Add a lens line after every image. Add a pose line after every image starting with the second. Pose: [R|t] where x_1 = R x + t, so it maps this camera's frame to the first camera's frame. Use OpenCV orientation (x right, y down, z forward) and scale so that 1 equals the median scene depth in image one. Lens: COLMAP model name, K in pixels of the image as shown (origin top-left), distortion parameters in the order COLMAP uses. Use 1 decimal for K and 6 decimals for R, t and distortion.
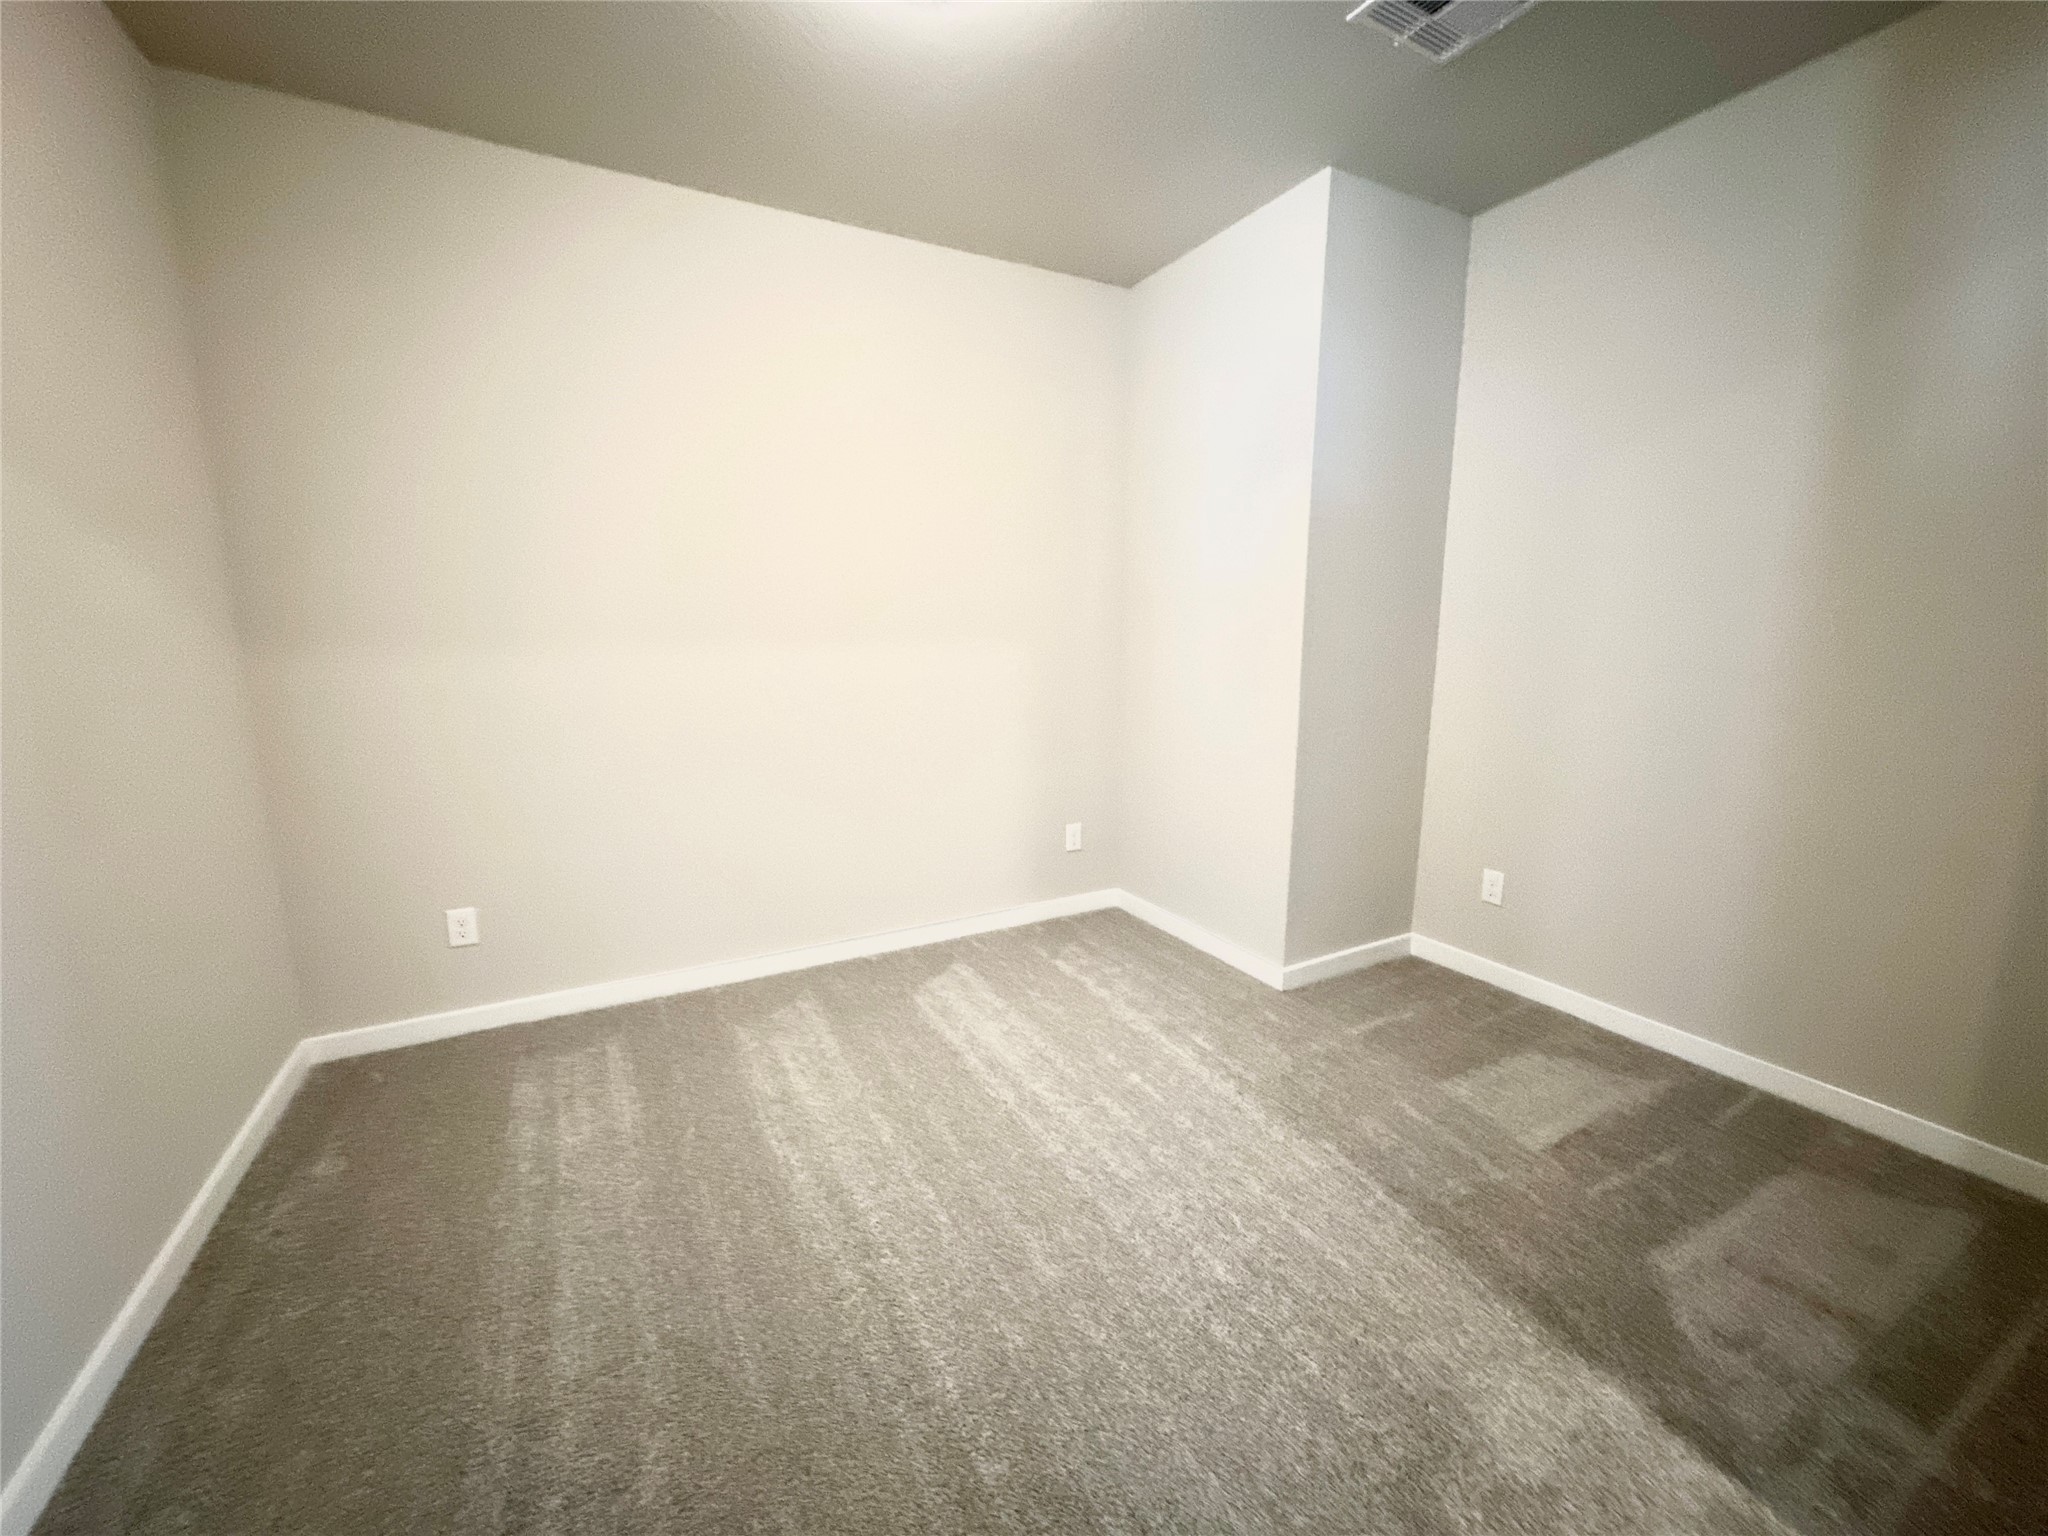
lens RADIAL K [[815.2, 0, 1032.8], [0, 815.2, 774.3], [0, 0, 1]] dist [-0.006228, 0.001163]
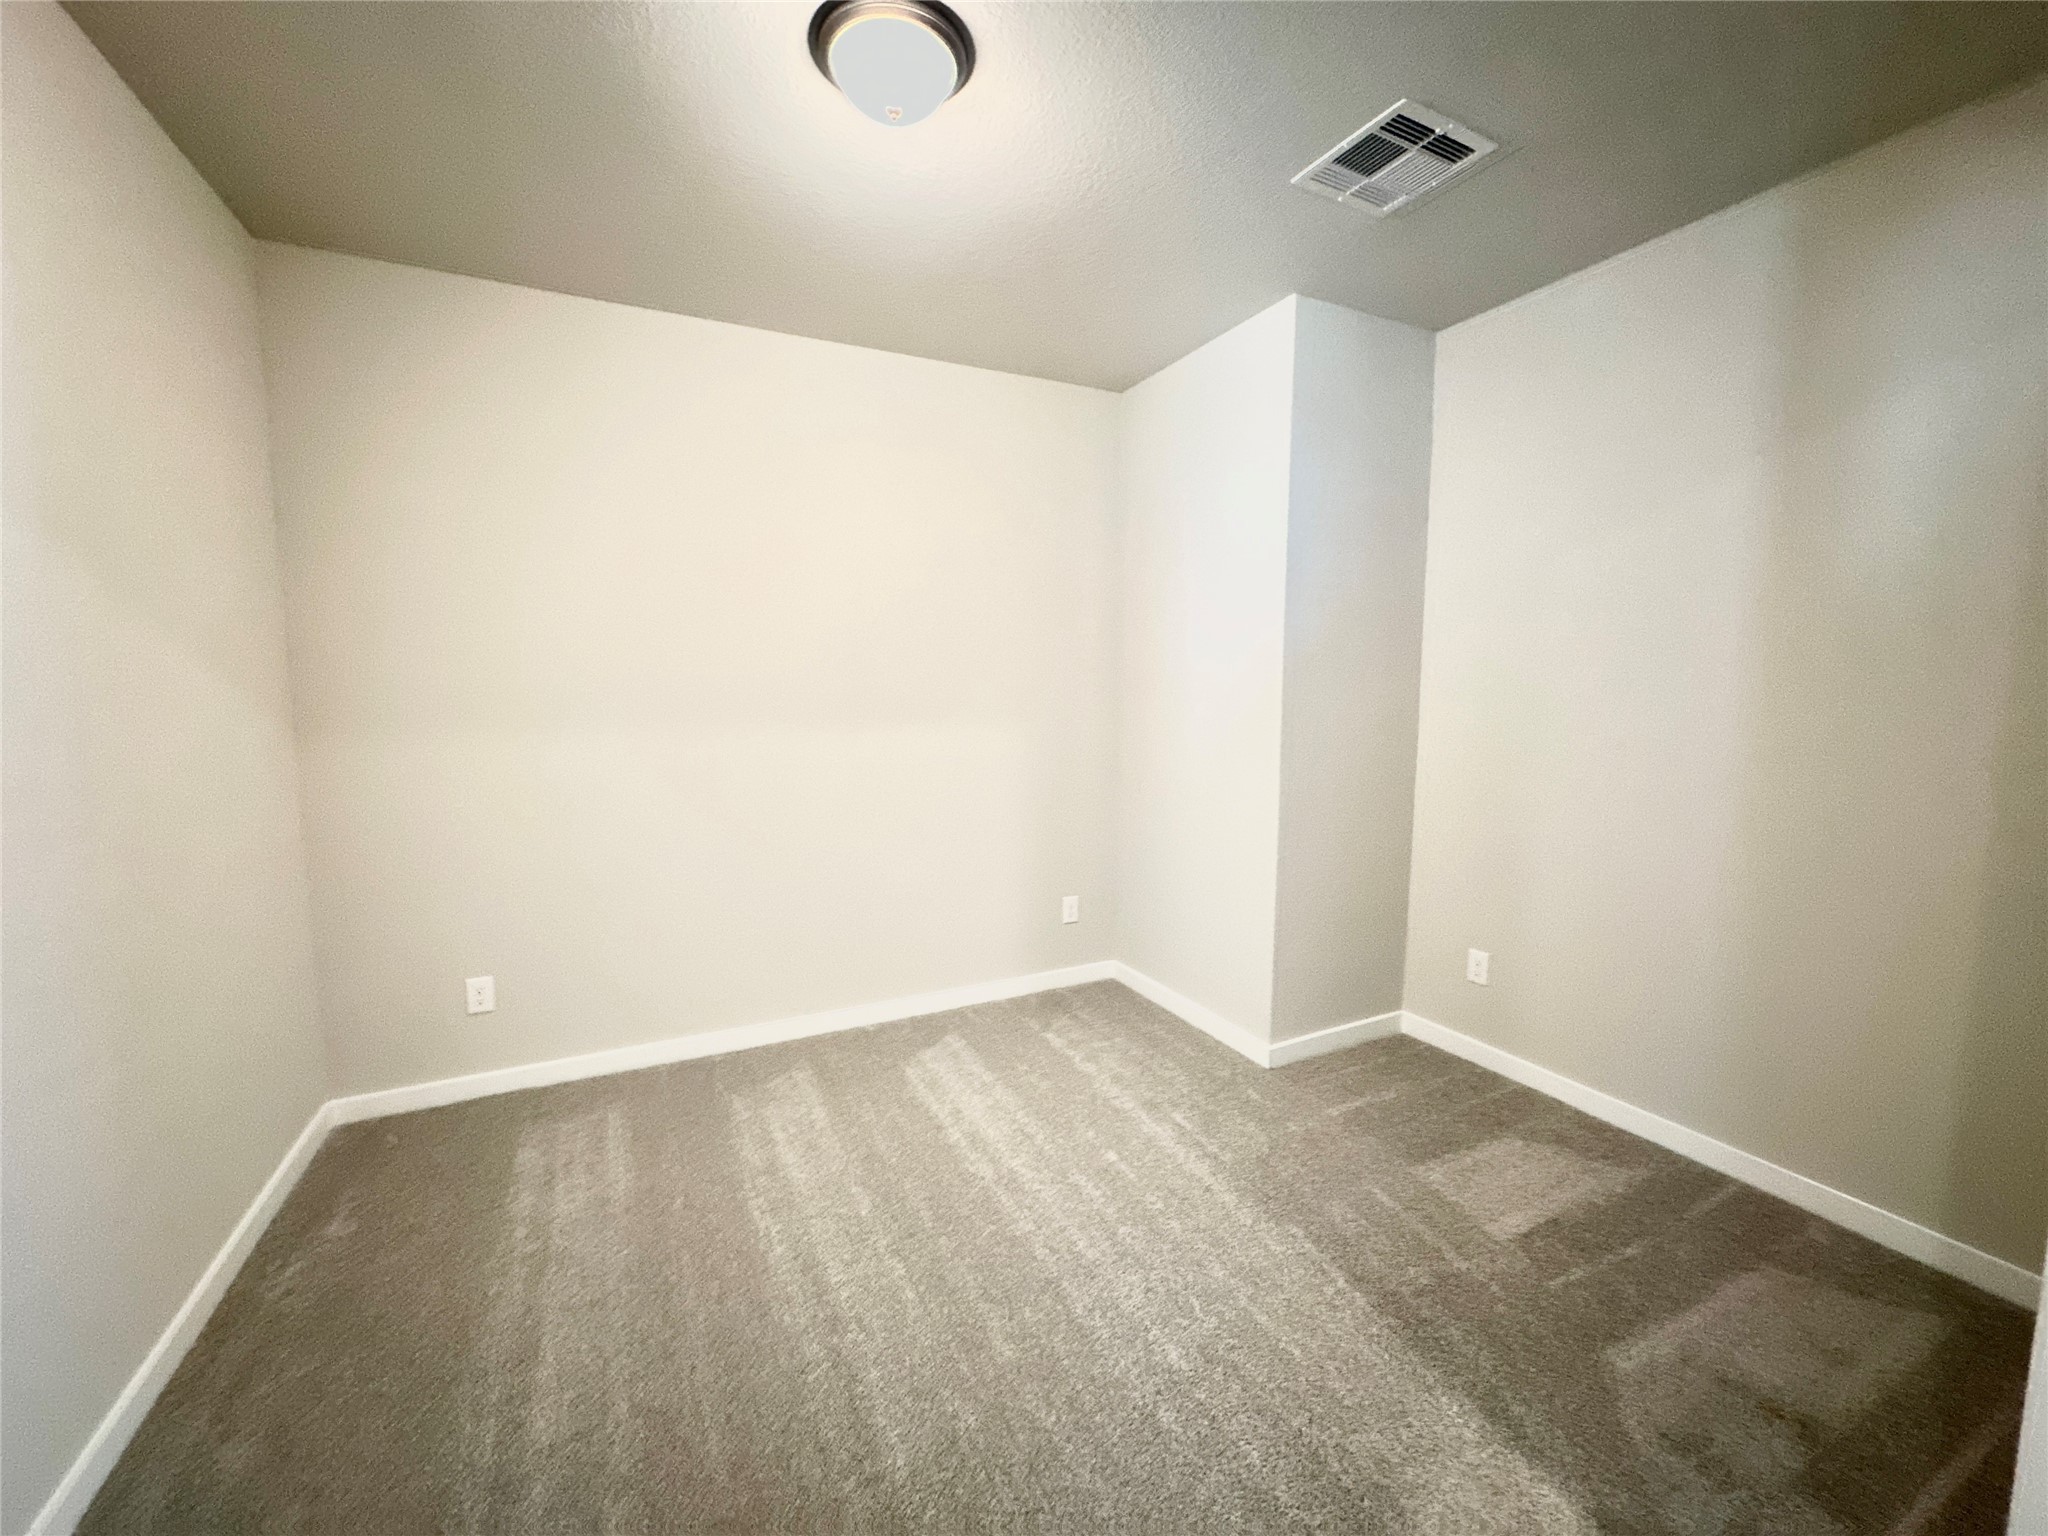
lens RADIAL K [[815.2, 0, 1030.5], [0, 815.2, 771.1], [0, 0, 1]] dist [-0.006228, 0.001163]
pose [[0.999317, 0.003390, -0.036792, 0.071555], [-0.006048, 0.997360, -0.072366, -0.041218], [0.036449, 0.072539, 0.996699, -0.068024]]
